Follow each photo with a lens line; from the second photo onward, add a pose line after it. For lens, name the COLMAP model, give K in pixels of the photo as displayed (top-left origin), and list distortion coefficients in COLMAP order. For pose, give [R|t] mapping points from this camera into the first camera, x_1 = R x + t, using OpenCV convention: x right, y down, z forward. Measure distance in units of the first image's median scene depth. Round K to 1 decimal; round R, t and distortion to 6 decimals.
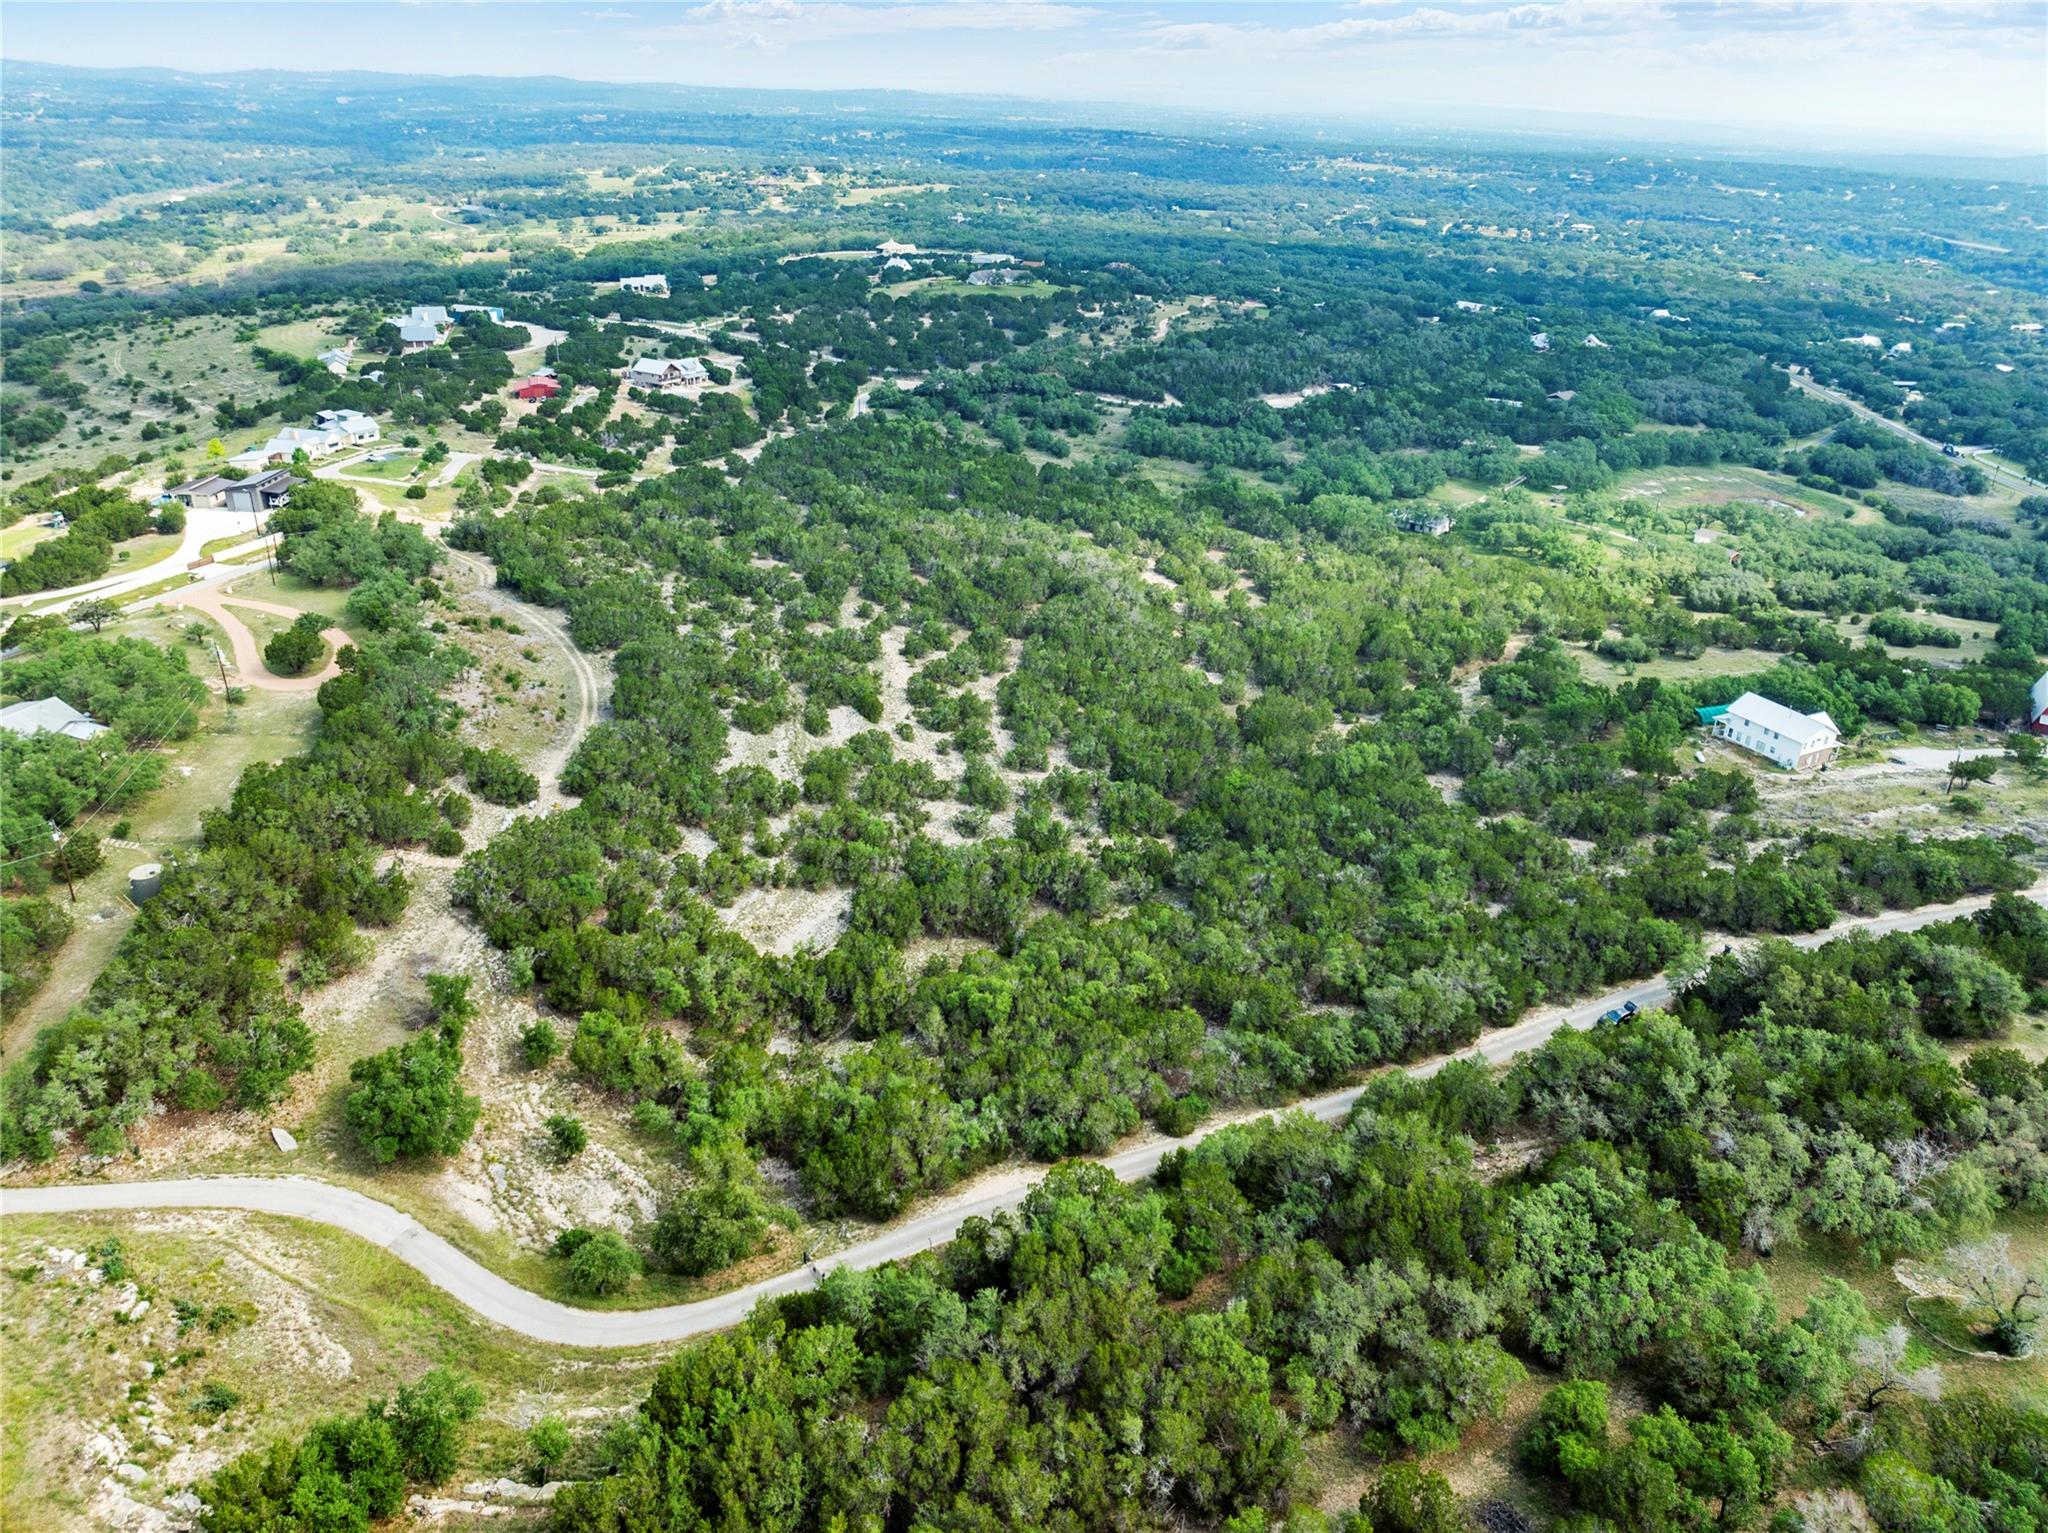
lens RADIAL K [[1416.2, 0, 1000.8], [0, 1416.2, 766.8], [0, 0, 1]] dist [-0.041920, 0.004438]
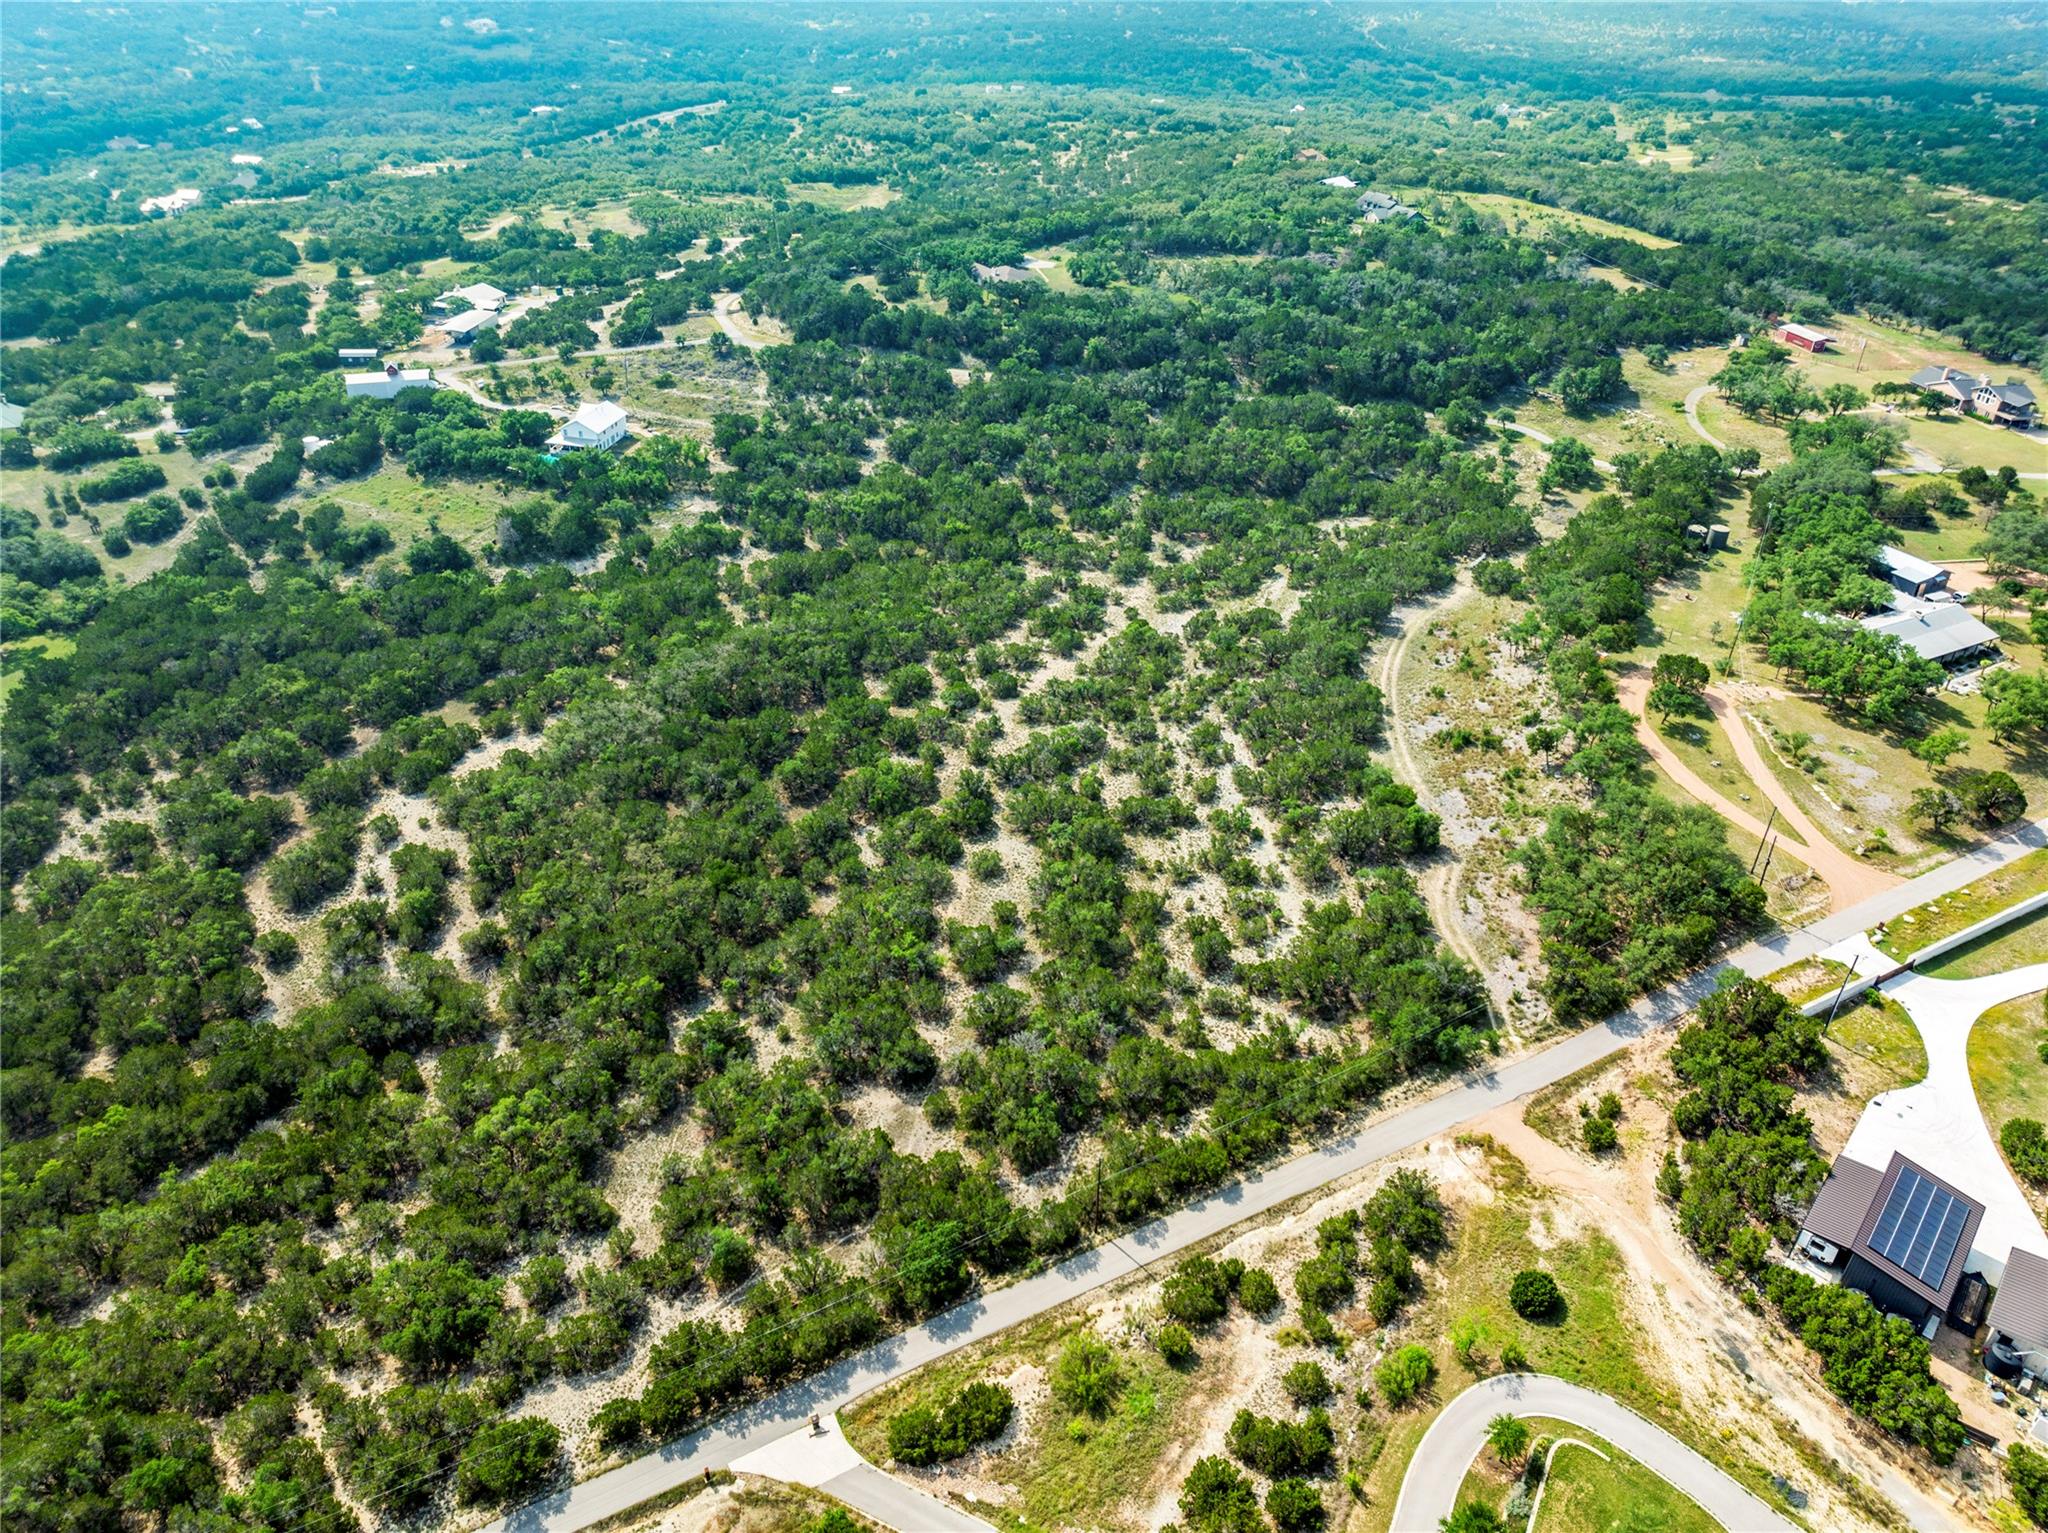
lens RADIAL K [[1413.6, 0, 1047.0], [0, 1413.6, 772.7], [0, 0, 1]] dist [-0.033580, -0.001875]
pose [[-0.782686, -0.375454, 0.496425, -0.454619], [0.223444, 0.574917, 0.787110, -0.625537], [-0.580927, 0.726983, -0.366087, 1.133637]]
